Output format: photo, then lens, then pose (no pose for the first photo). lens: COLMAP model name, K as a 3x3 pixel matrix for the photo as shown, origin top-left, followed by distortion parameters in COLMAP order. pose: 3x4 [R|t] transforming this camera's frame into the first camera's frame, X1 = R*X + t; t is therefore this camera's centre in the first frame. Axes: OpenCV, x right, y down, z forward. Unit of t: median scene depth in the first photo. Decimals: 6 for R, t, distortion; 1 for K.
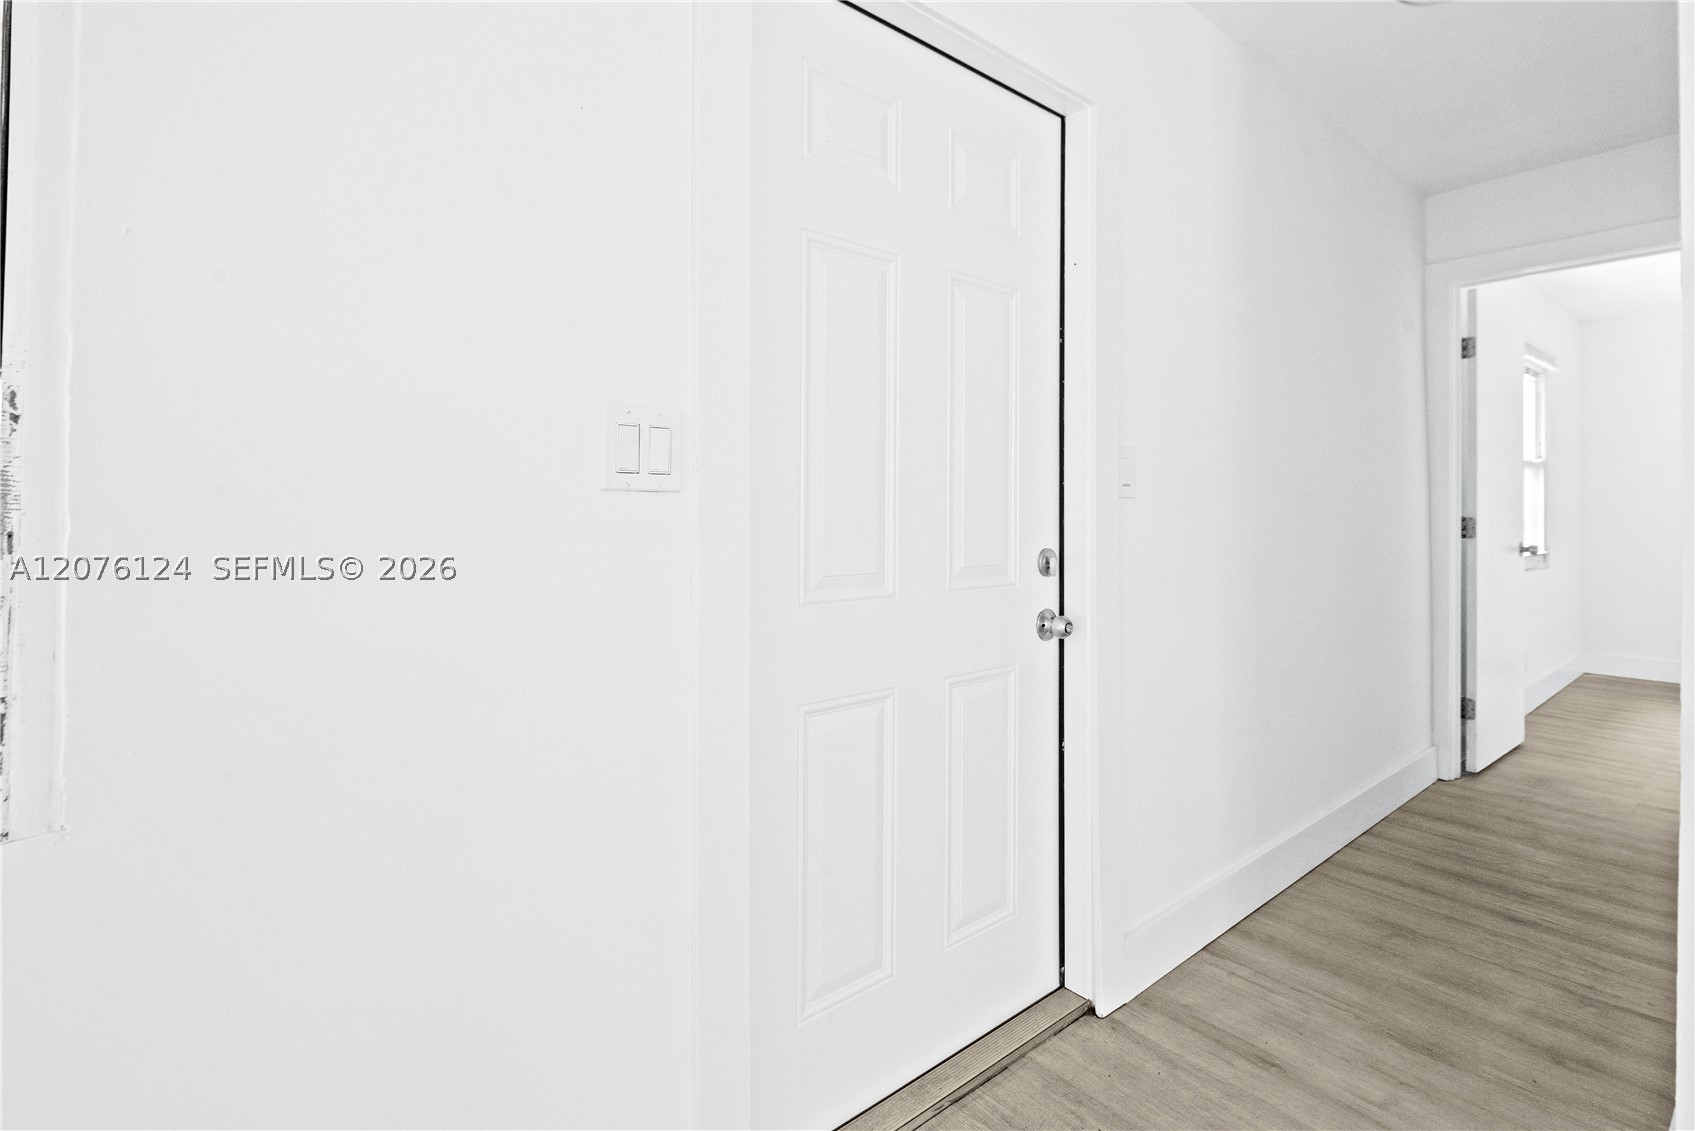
lens RADIAL K [[810.1, 0, 859.2], [0, 810.1, 507.1], [0, 0, 1]] dist [-0.002275, -0.000582]
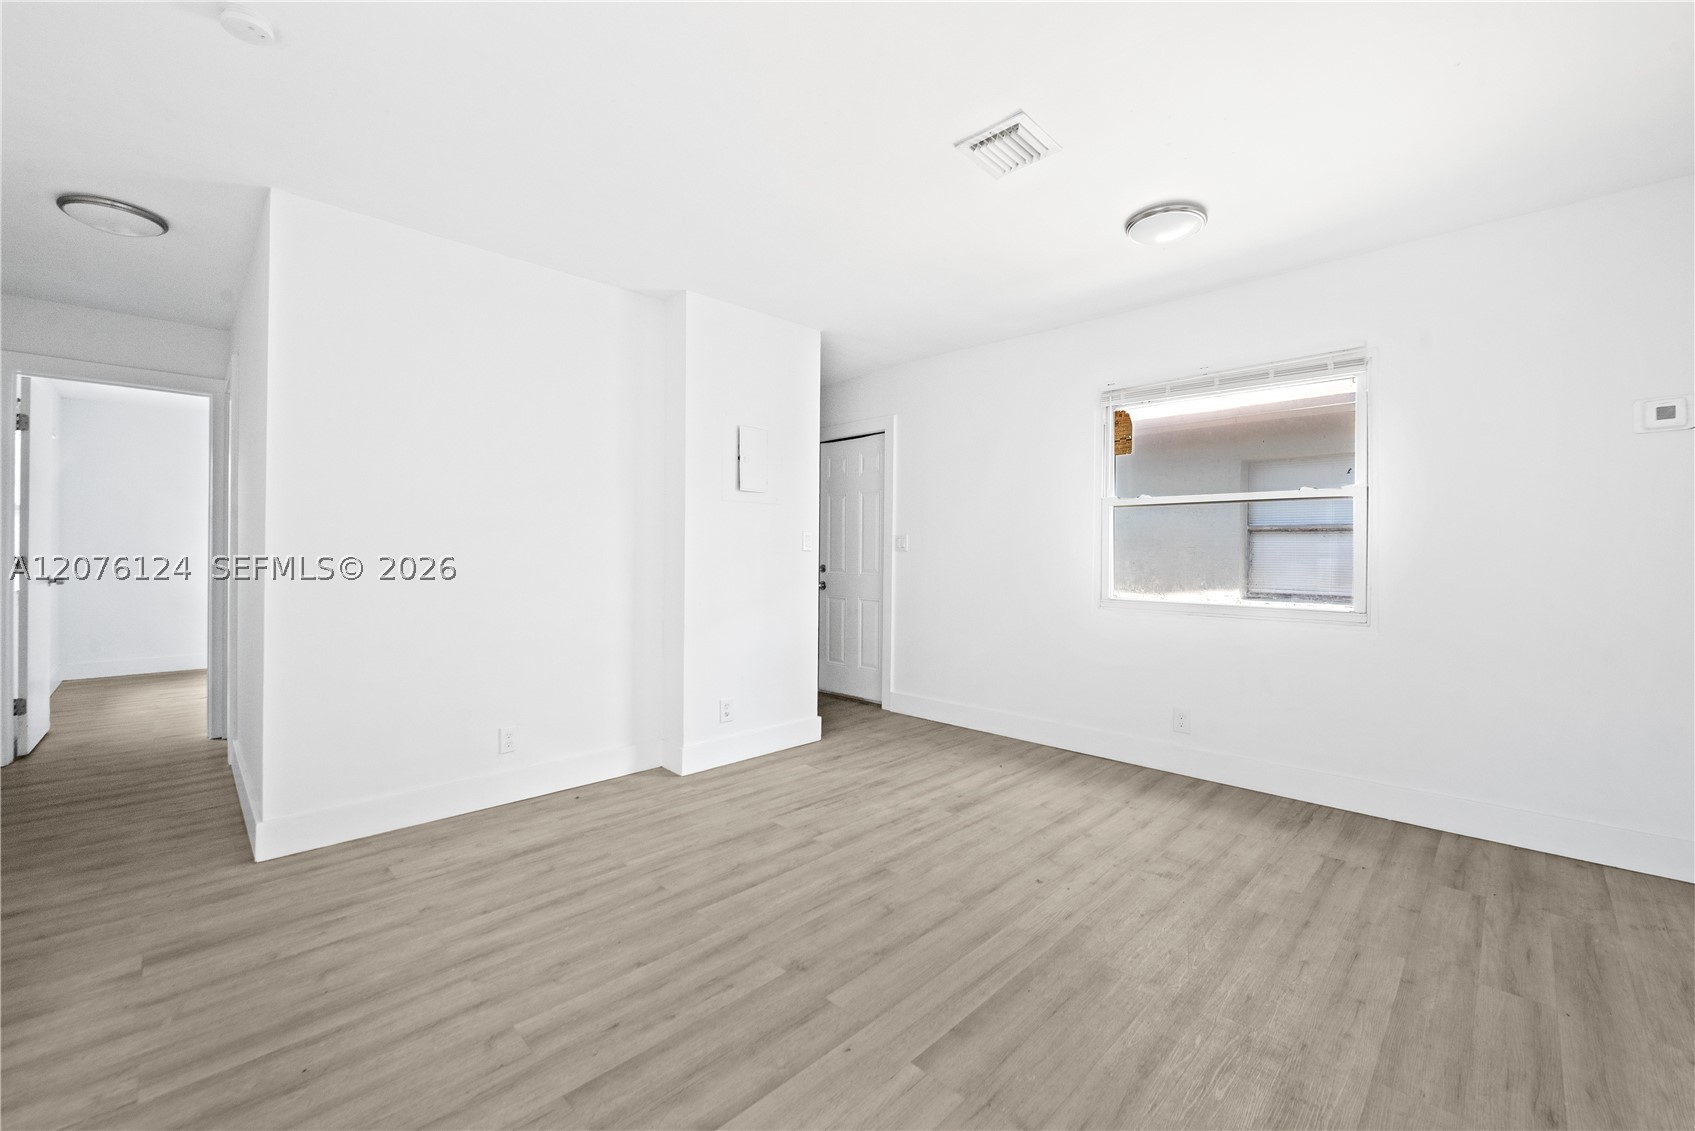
lens RADIAL K [[679.1, 0, 867.8], [0, 679.1, 533.2], [0, 0, 1]] dist [-0.006887, -0.000307]
pose [[-0.096404, 0.024473, 0.995041, -0.834493], [-0.006670, 0.999659, -0.025232, -0.014735], [-0.995320, -0.009069, -0.096208, -0.437492]]
